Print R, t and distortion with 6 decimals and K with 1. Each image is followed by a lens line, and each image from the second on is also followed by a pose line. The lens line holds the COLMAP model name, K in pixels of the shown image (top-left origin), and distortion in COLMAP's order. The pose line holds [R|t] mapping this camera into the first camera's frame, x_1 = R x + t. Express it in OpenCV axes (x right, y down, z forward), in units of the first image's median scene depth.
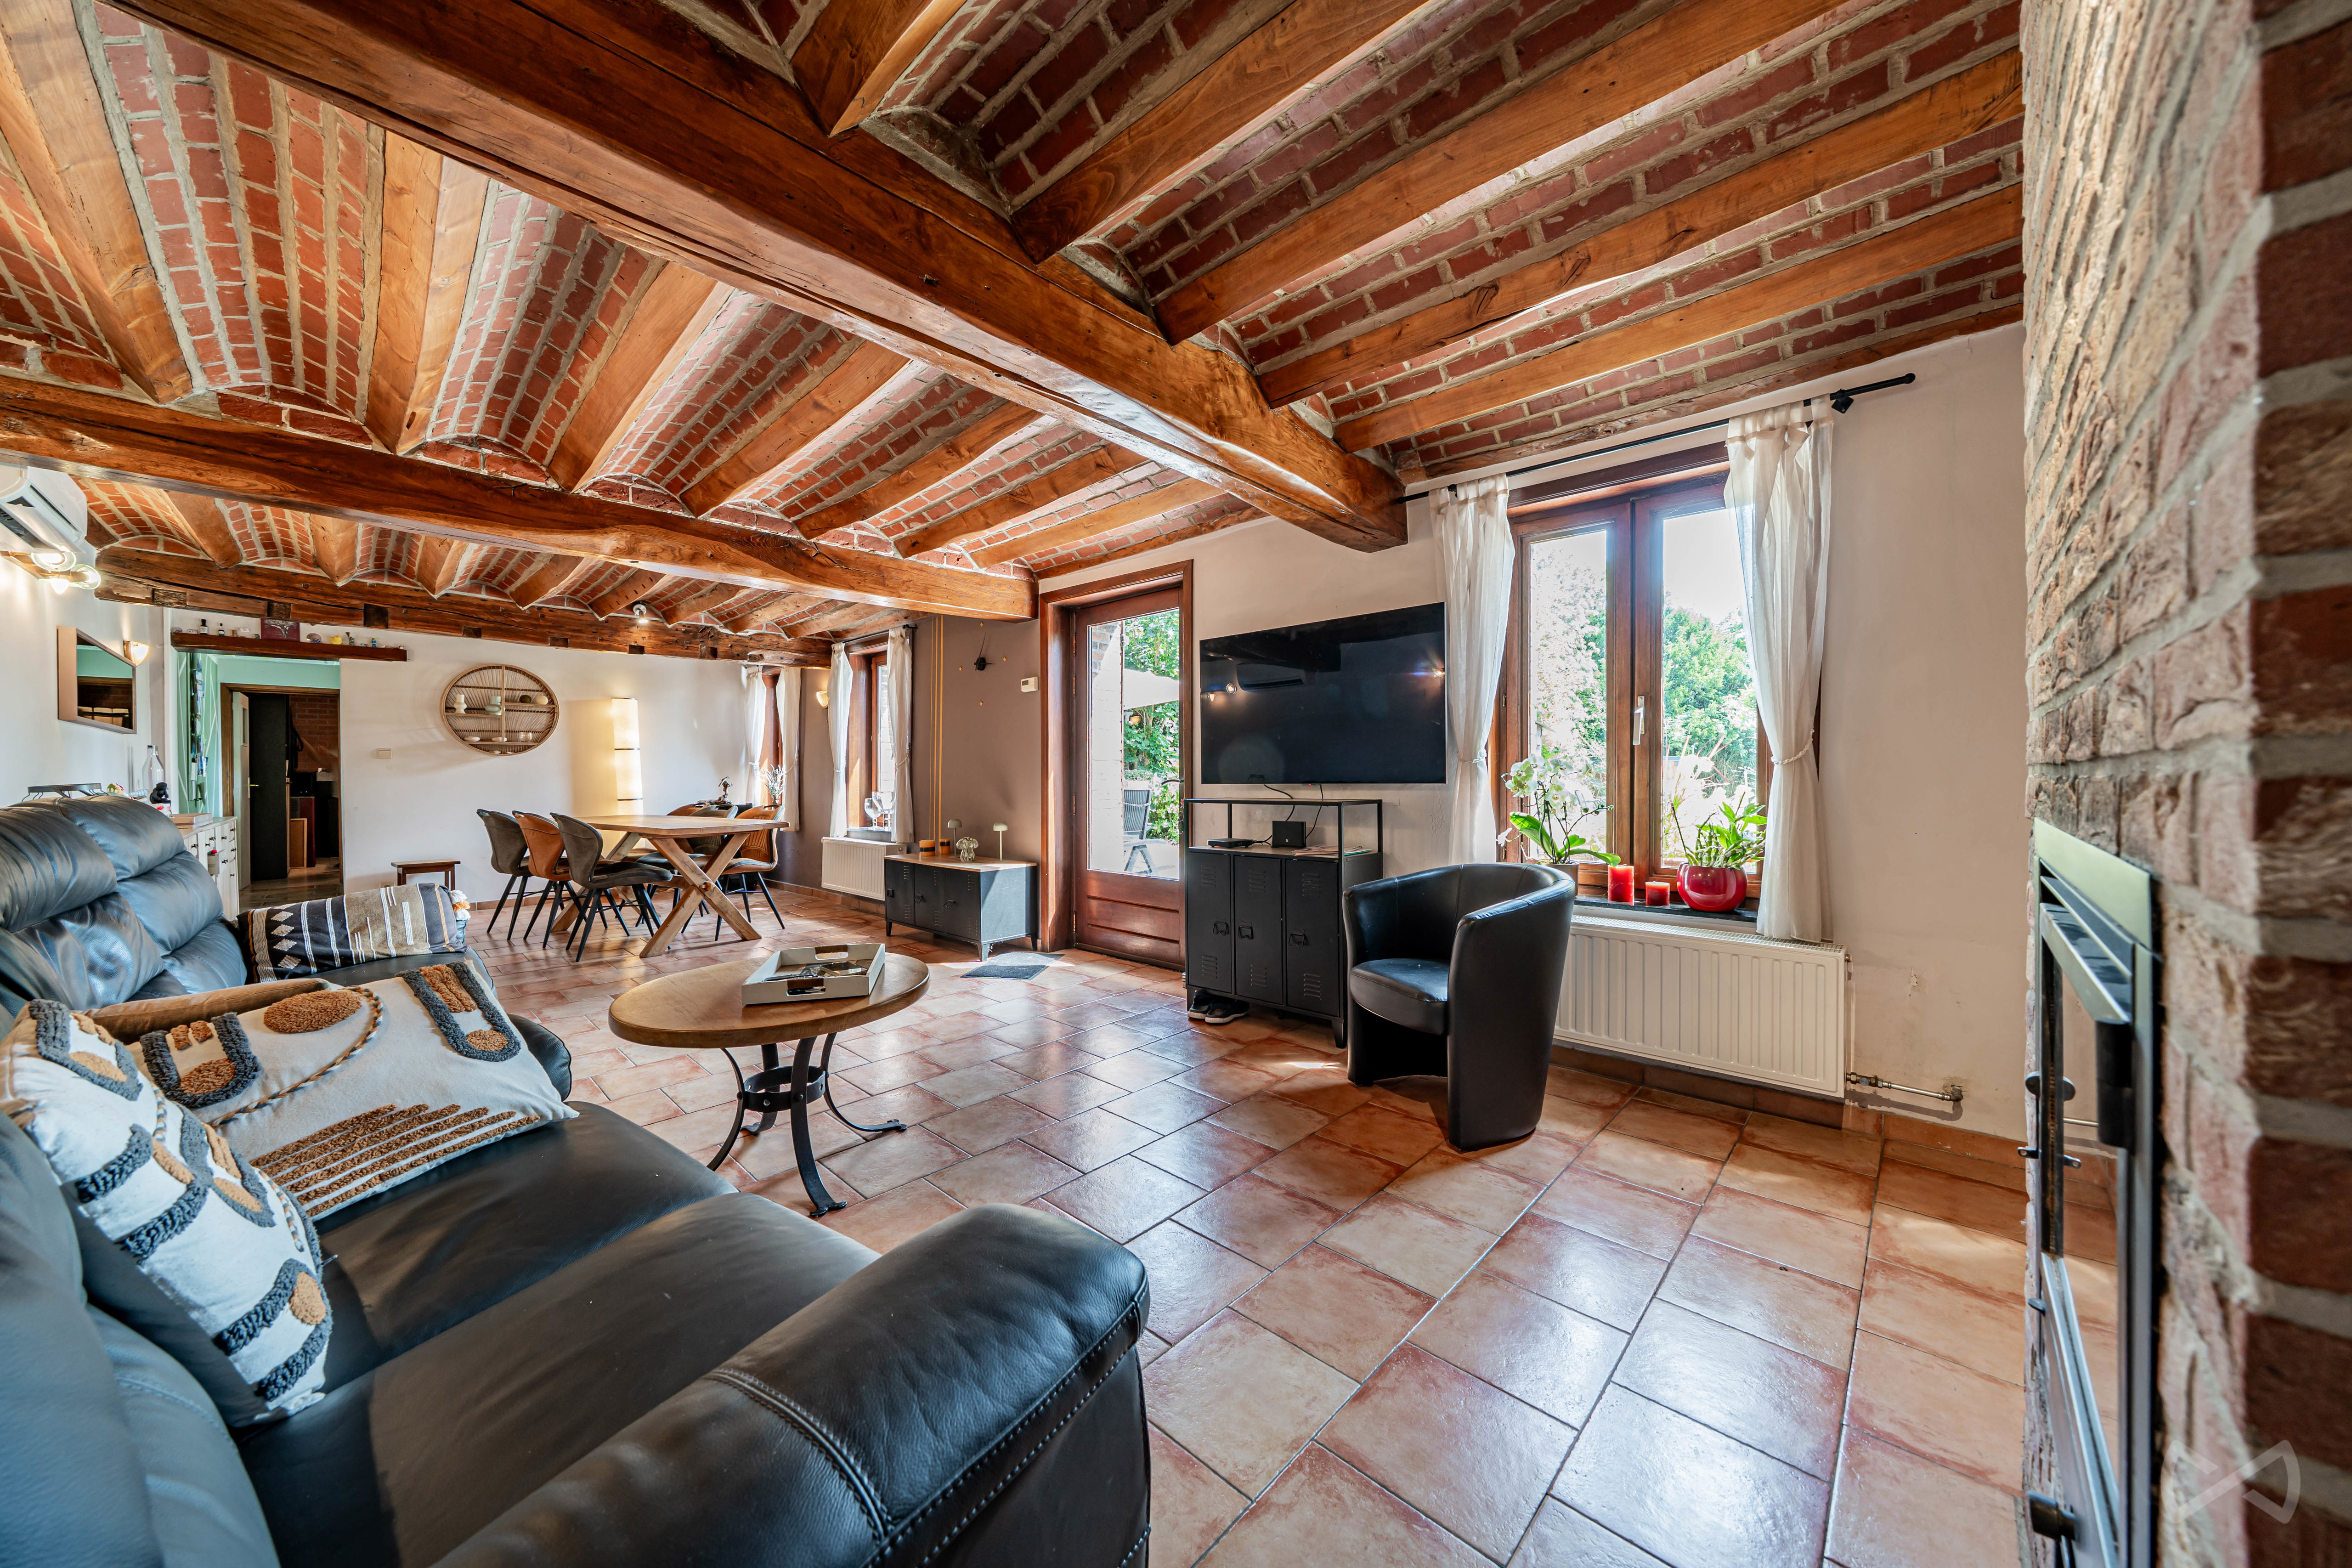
lens RADIAL K [[809.7, 0, 1176.0], [0, 809.7, 784.0], [0, 0, 1]] dist [-0.001967, -0.000050]
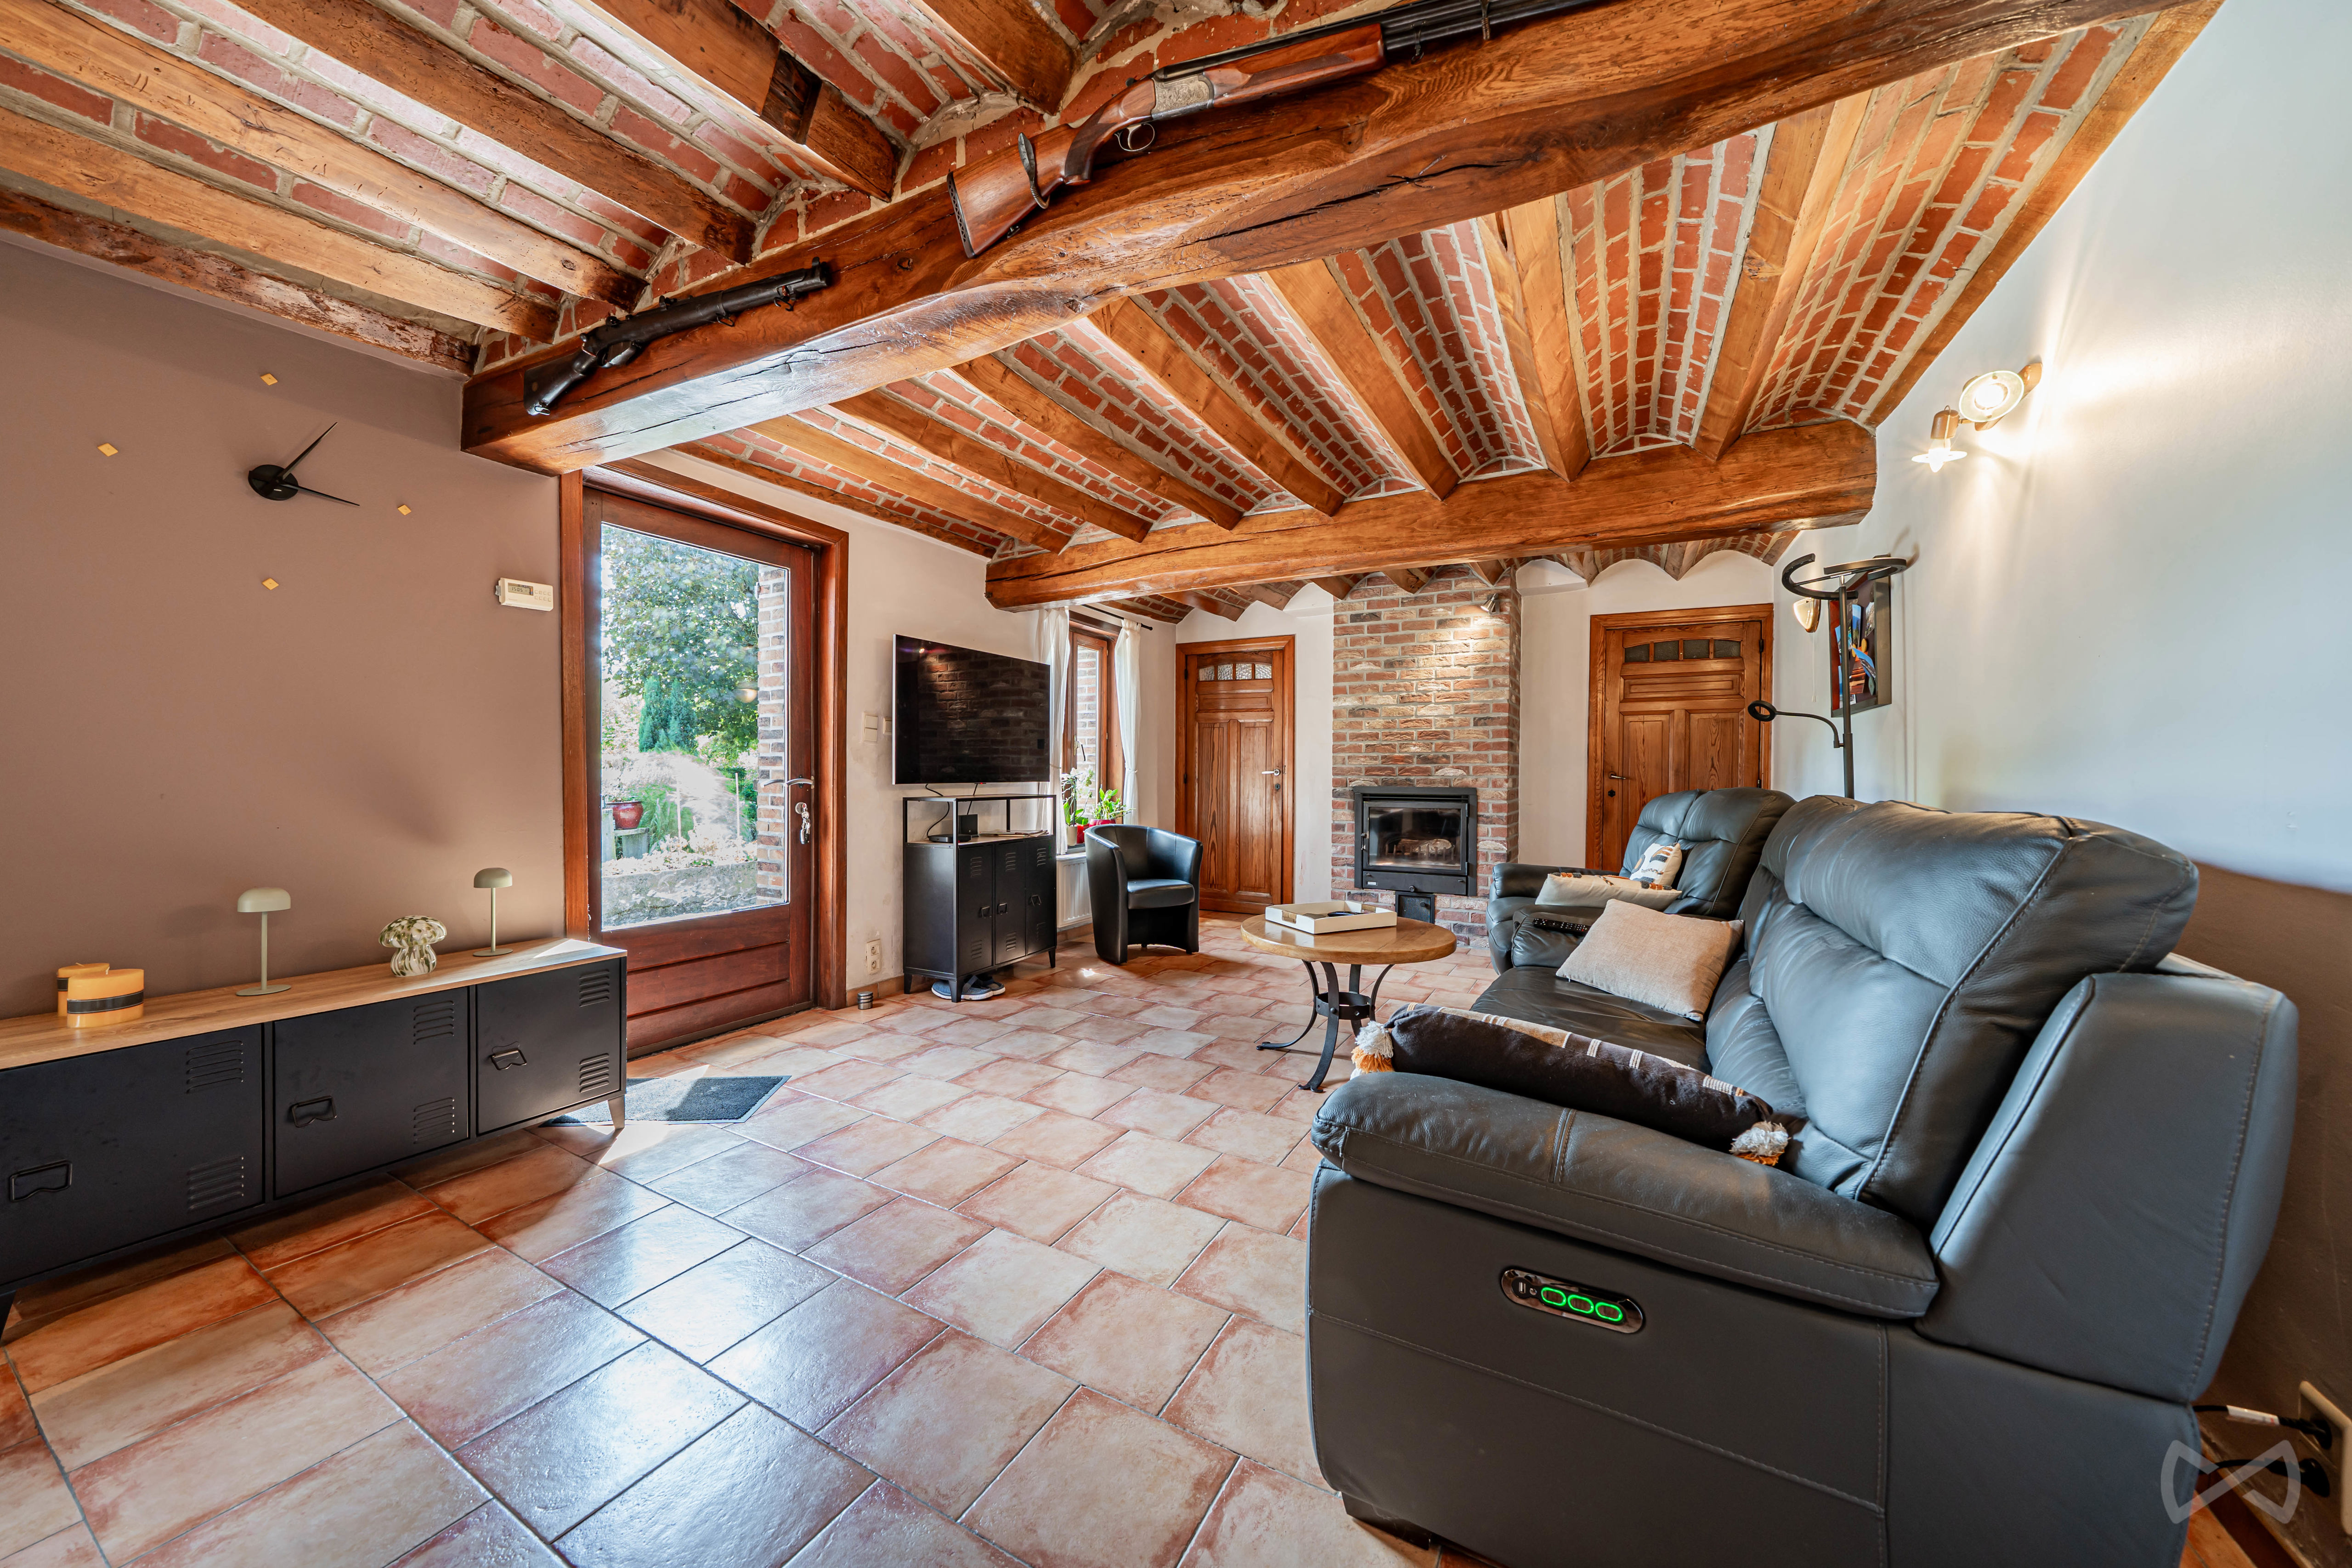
lens RADIAL K [[812.5, 0, 1179.8], [0, 812.5, 797.9], [0, 0, 1]] dist [-0.006463, 0.000083]
pose [[-0.259519, -0.022917, 0.965466, -0.647248], [0.008843, 0.999620, 0.026104, -0.003444], [-0.965698, 0.015312, -0.259218, 0.607845]]
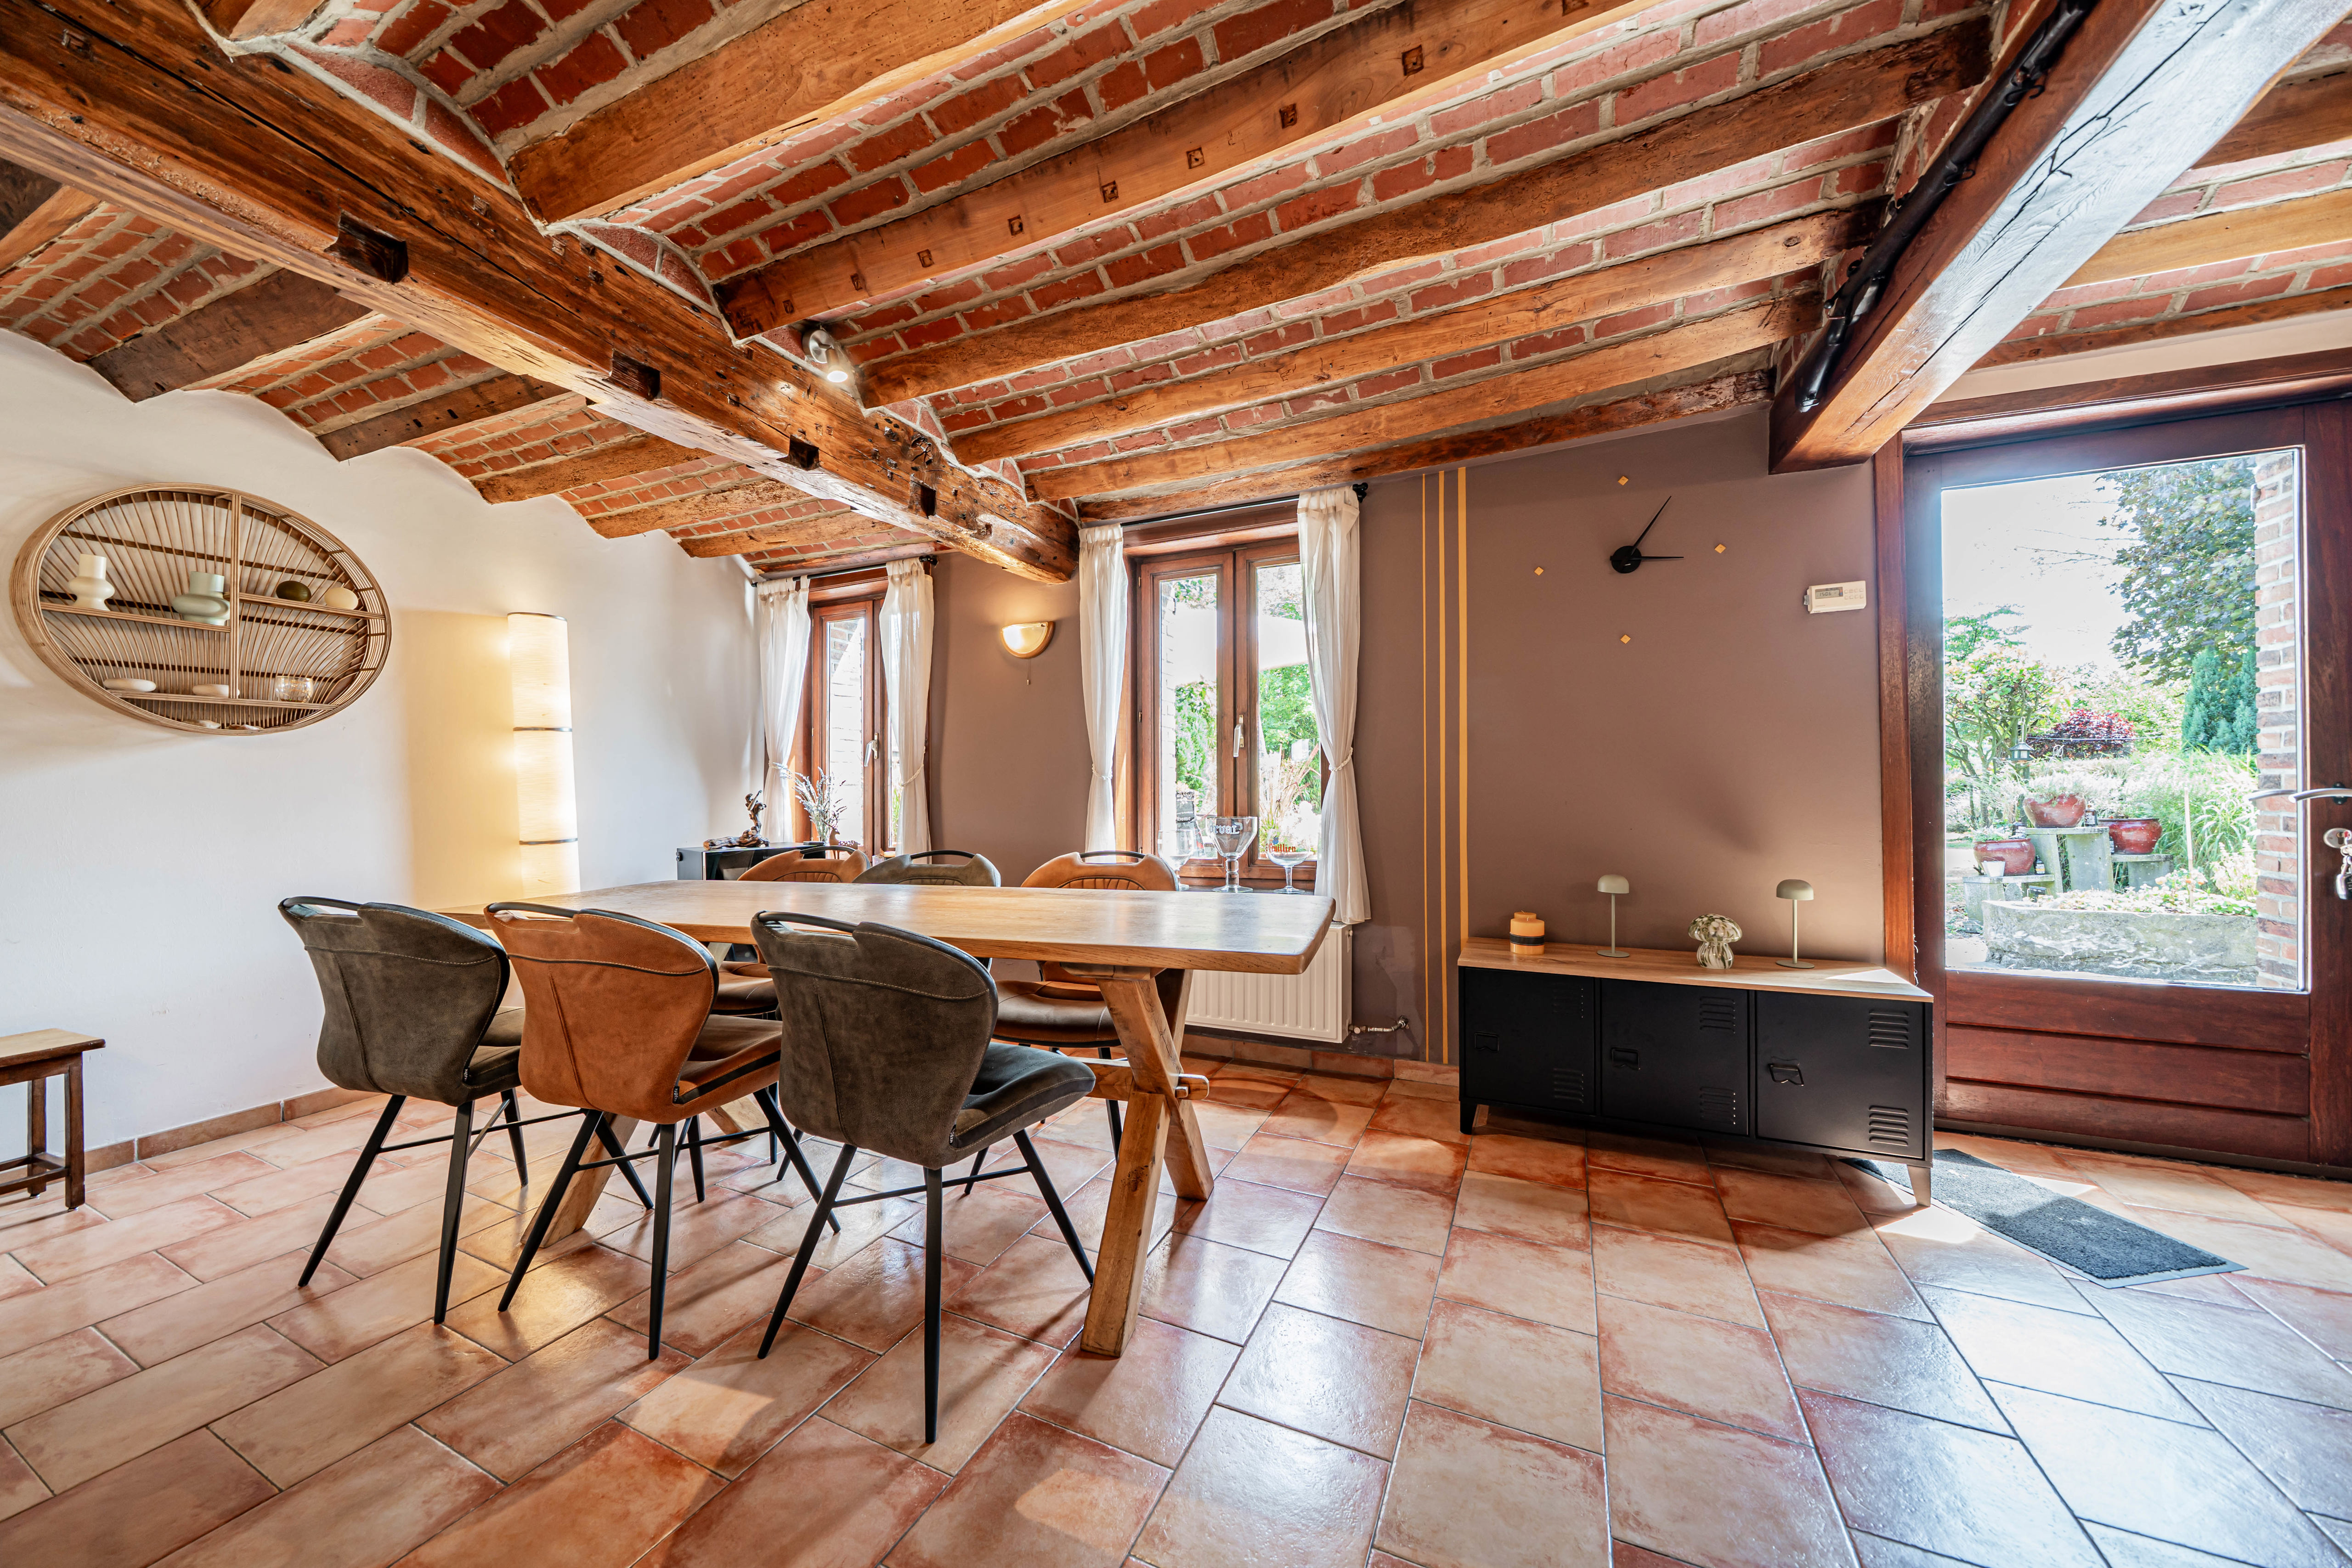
lens RADIAL K [[812.3, 0, 1179.8], [0, 812.3, 797.9], [0, 0, 1]] dist [-0.006463, 0.000083]
pose [[0.946103, -0.005312, 0.323822, -0.588792], [0.005877, 0.999982, -0.000768, -0.003230], [-0.323812, 0.002630, 0.946118, 0.551911]]
